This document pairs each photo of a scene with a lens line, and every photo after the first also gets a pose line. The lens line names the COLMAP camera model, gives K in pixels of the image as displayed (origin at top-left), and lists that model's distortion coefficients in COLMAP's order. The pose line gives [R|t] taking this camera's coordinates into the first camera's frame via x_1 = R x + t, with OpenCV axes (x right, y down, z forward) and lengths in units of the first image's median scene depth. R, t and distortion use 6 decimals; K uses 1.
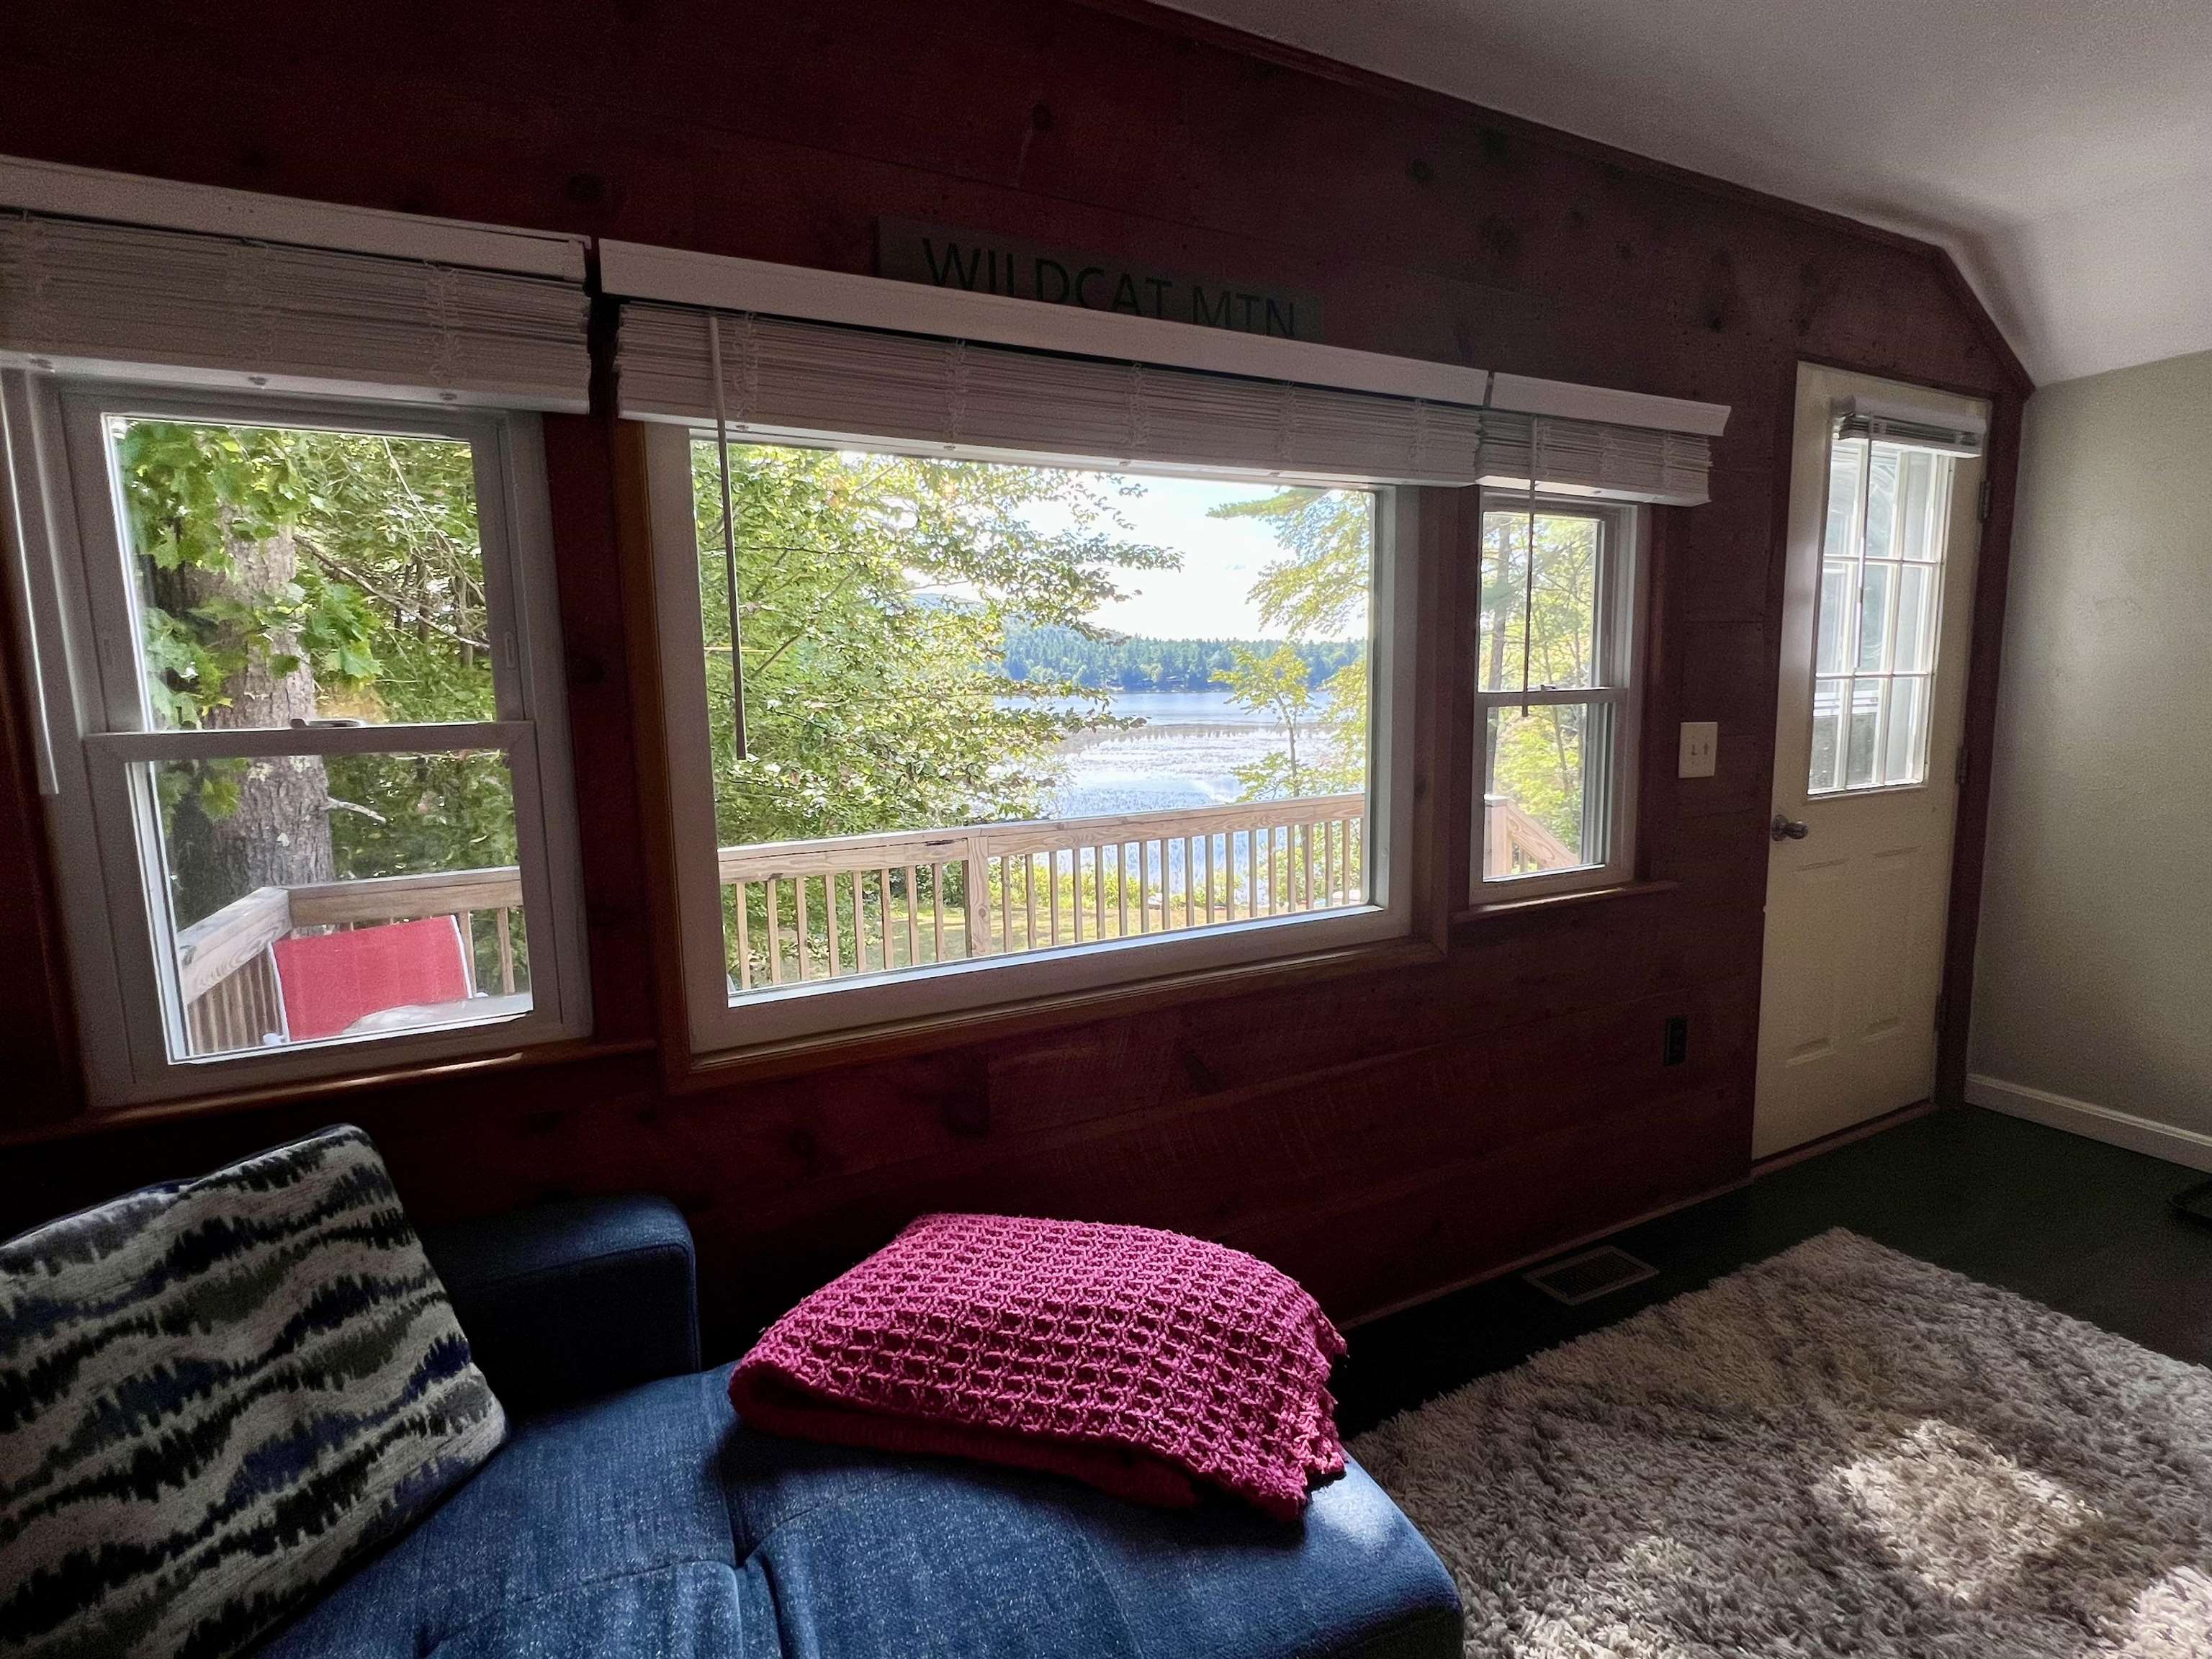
lens RADIAL K [[1070.9, 0, 1106.0], [0, 1070.9, 829.5], [0, 0, 1]] dist [0.001786, 0.000075]
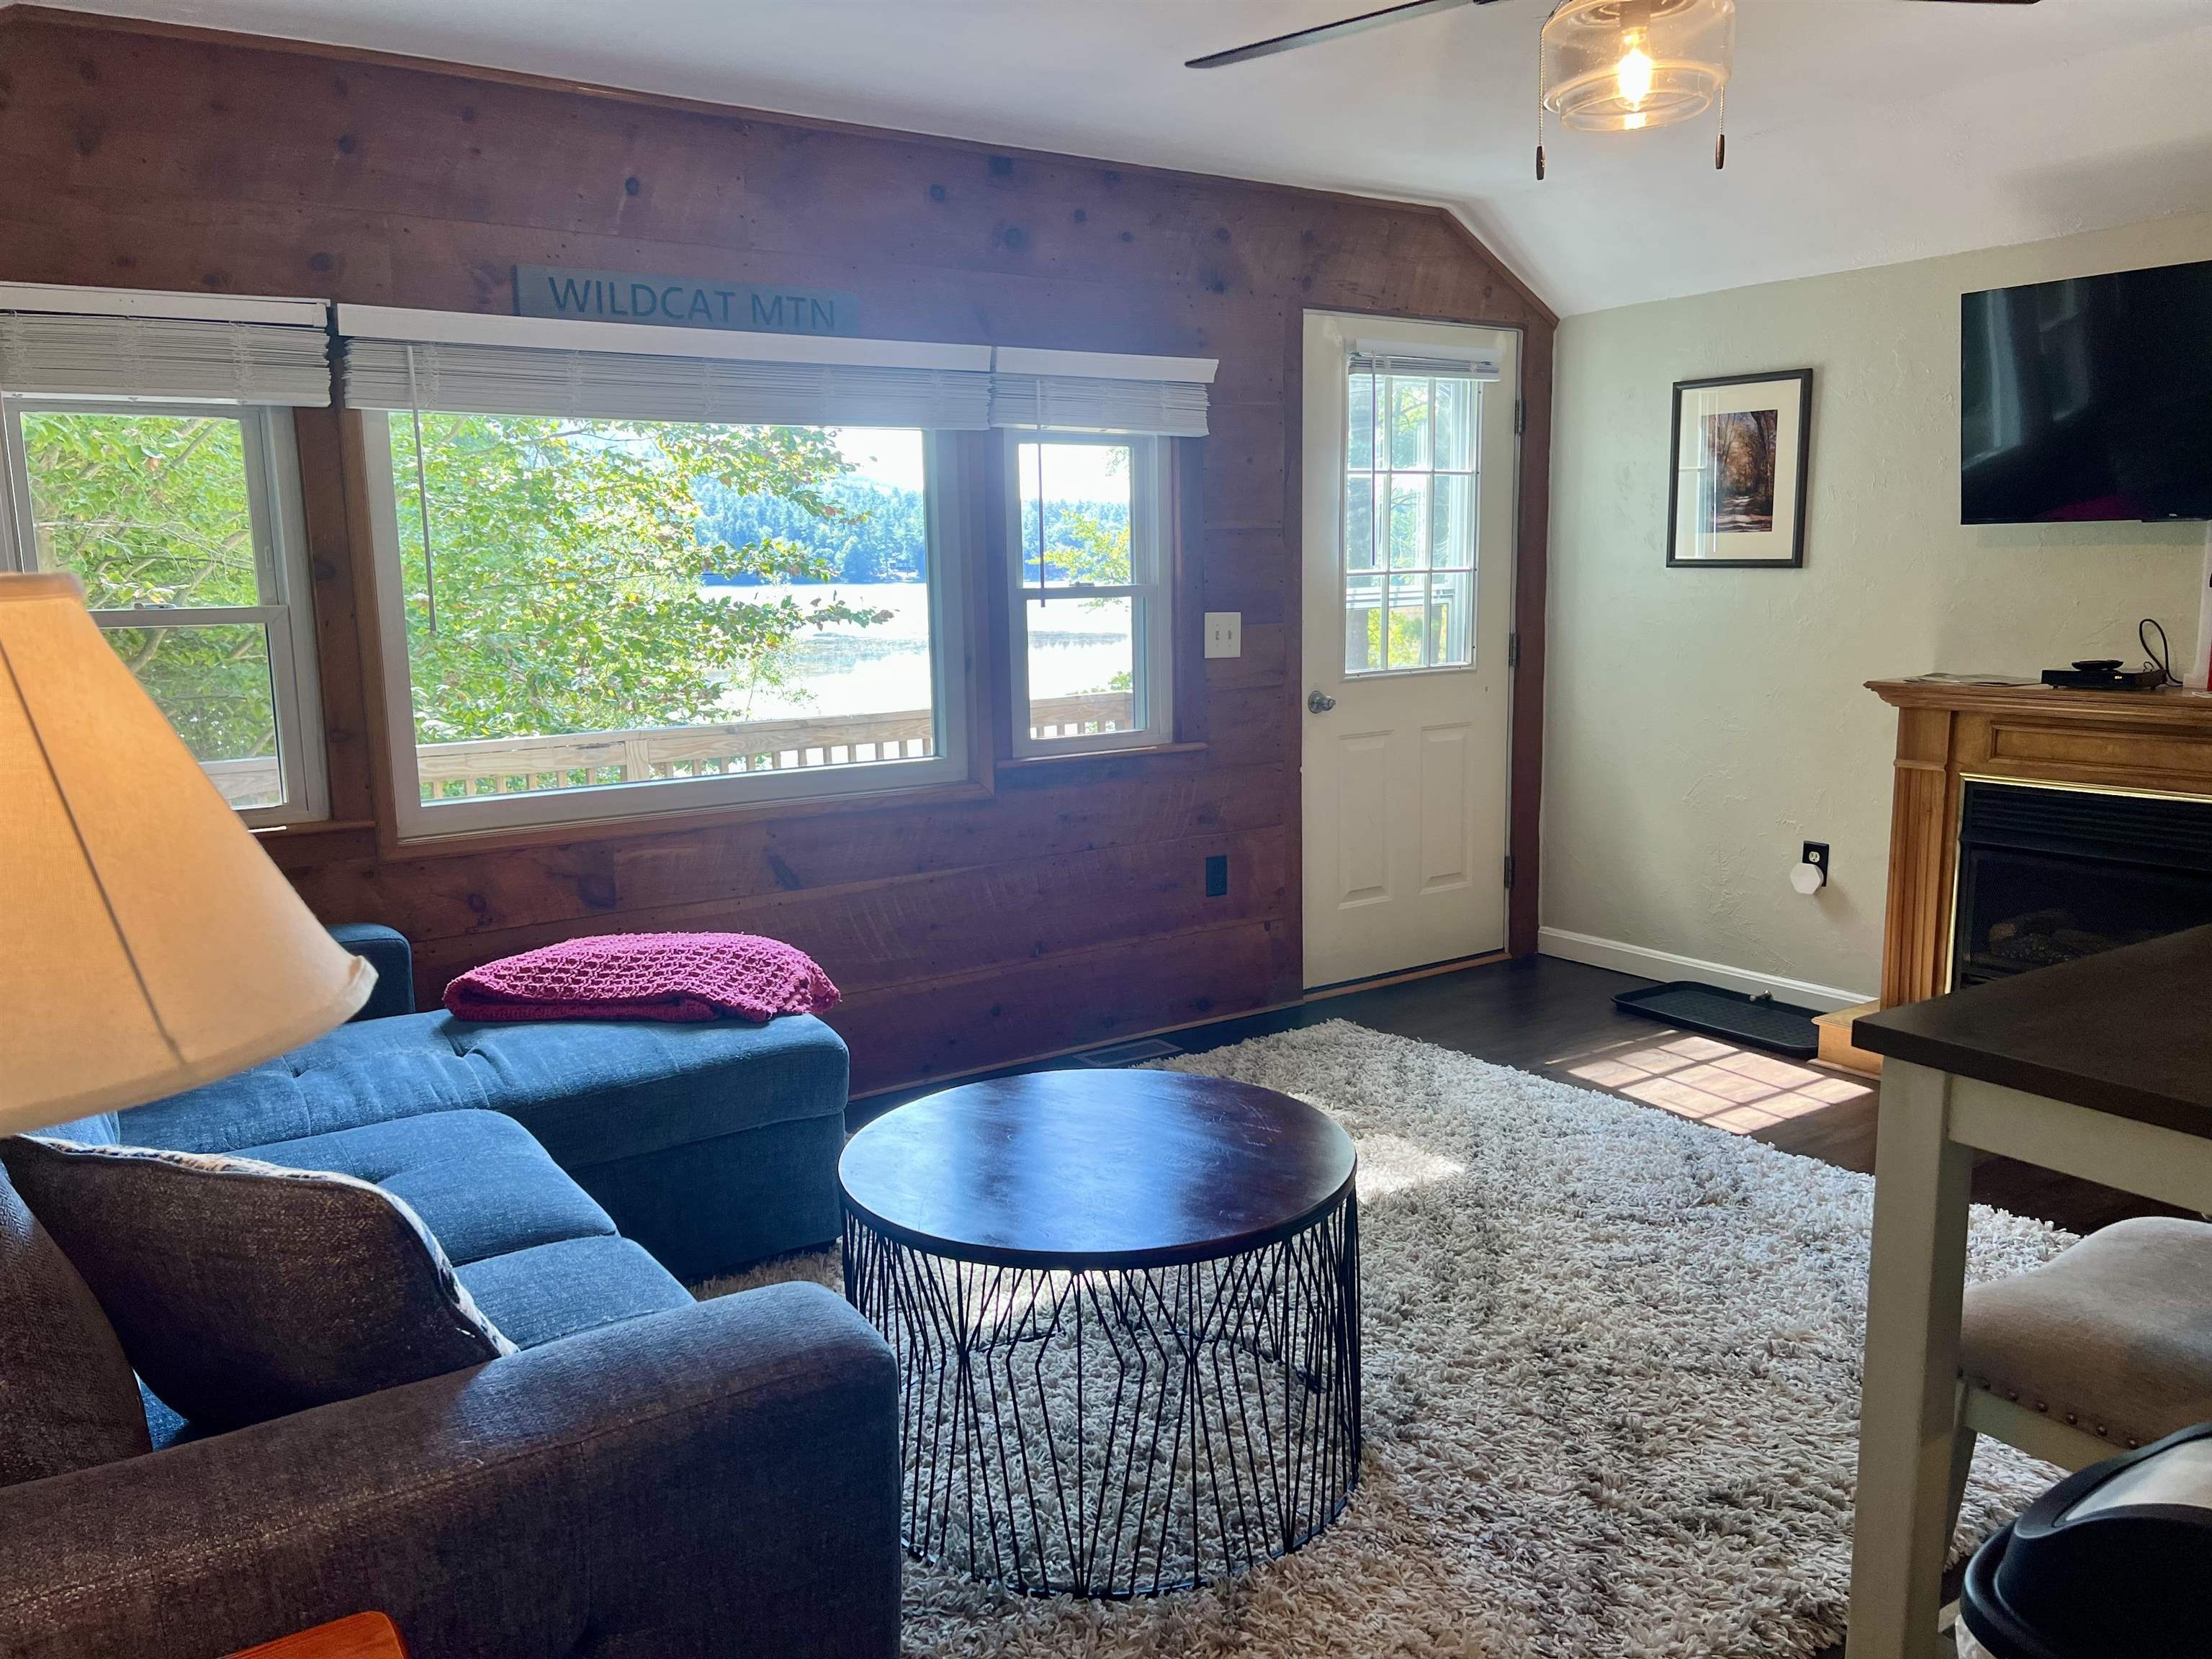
lens RADIAL K [[1676.6, 0, 1101.8], [0, 1676.6, 820.5], [0, 0, 1]] dist [0.079577, -0.092998]
pose [[0.992340, -0.017523, 0.122290, 0.204079], [0.015733, 0.999755, 0.015589, 0.121527], [-0.122533, -0.013546, 0.992372, -1.014440]]
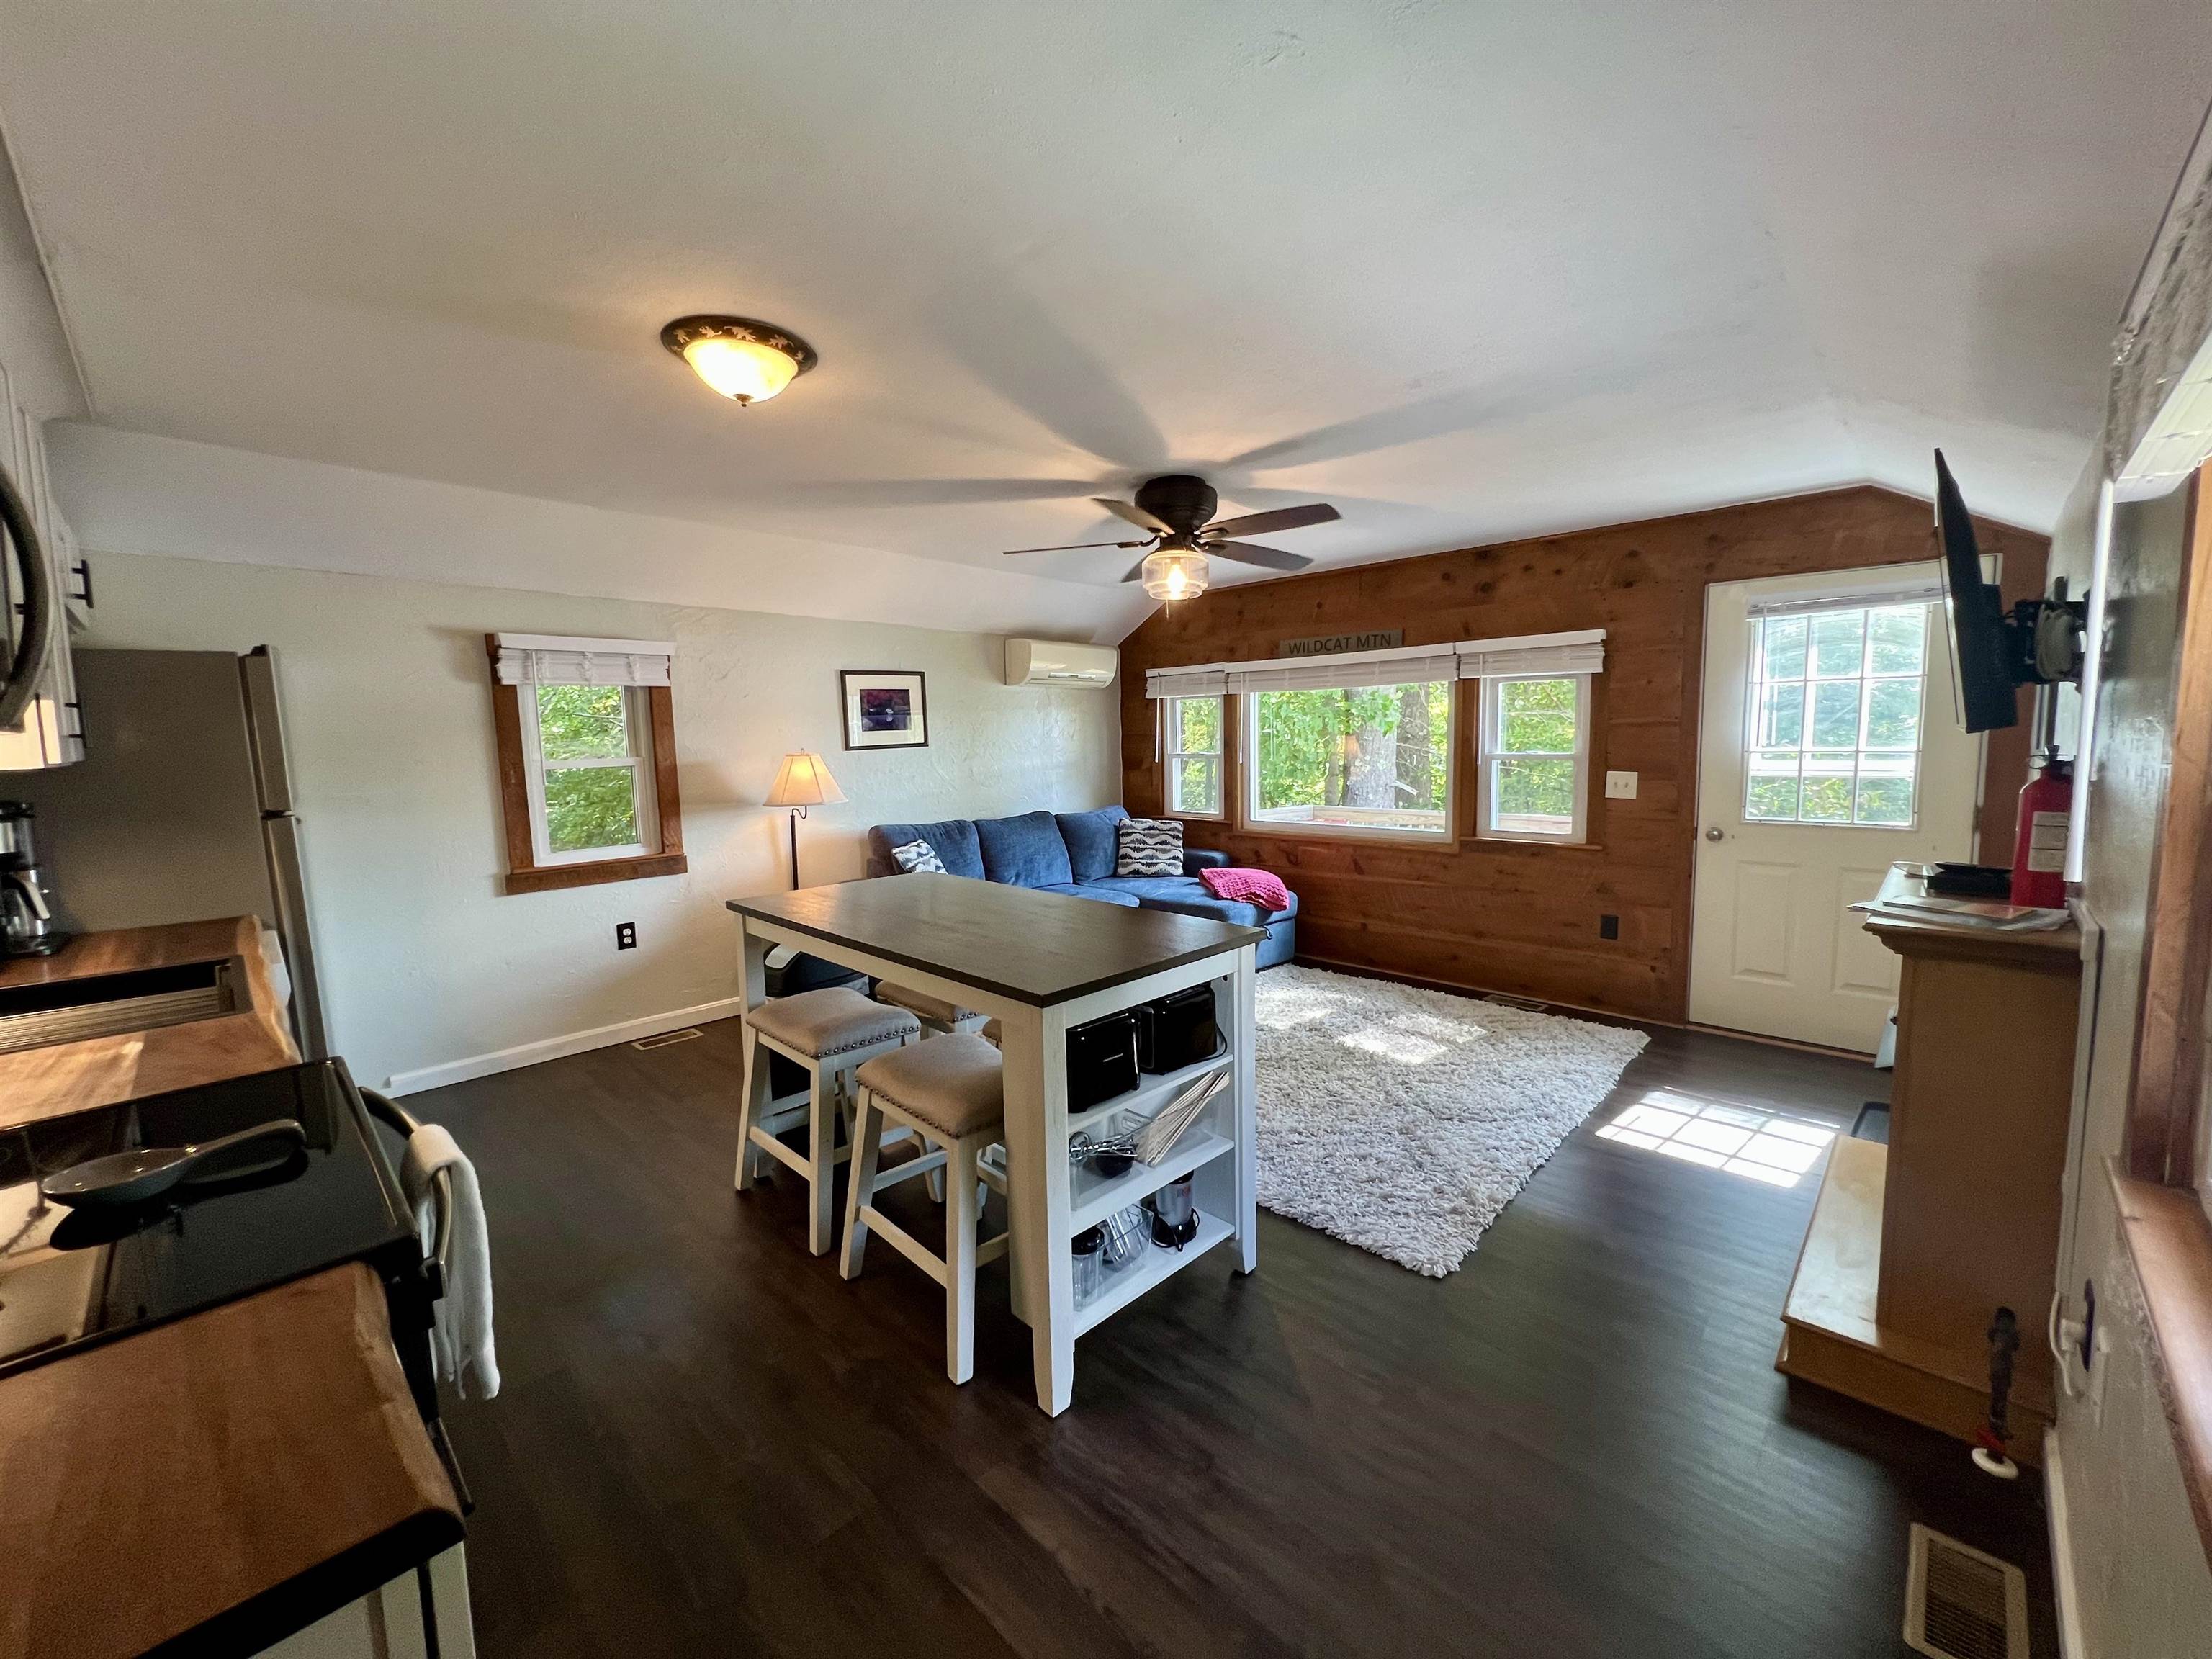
lens RADIAL K [[882.8, 0, 1105.8], [0, 882.8, 821.0], [0, 0, 1]] dist [-0.000374, 0.000286]
pose [[0.324690, 0.104928, -0.939982, 2.102123], [-0.116124, 0.990731, 0.070481, -0.012163], [0.938665, 0.086270, 0.333865, -0.565478]]
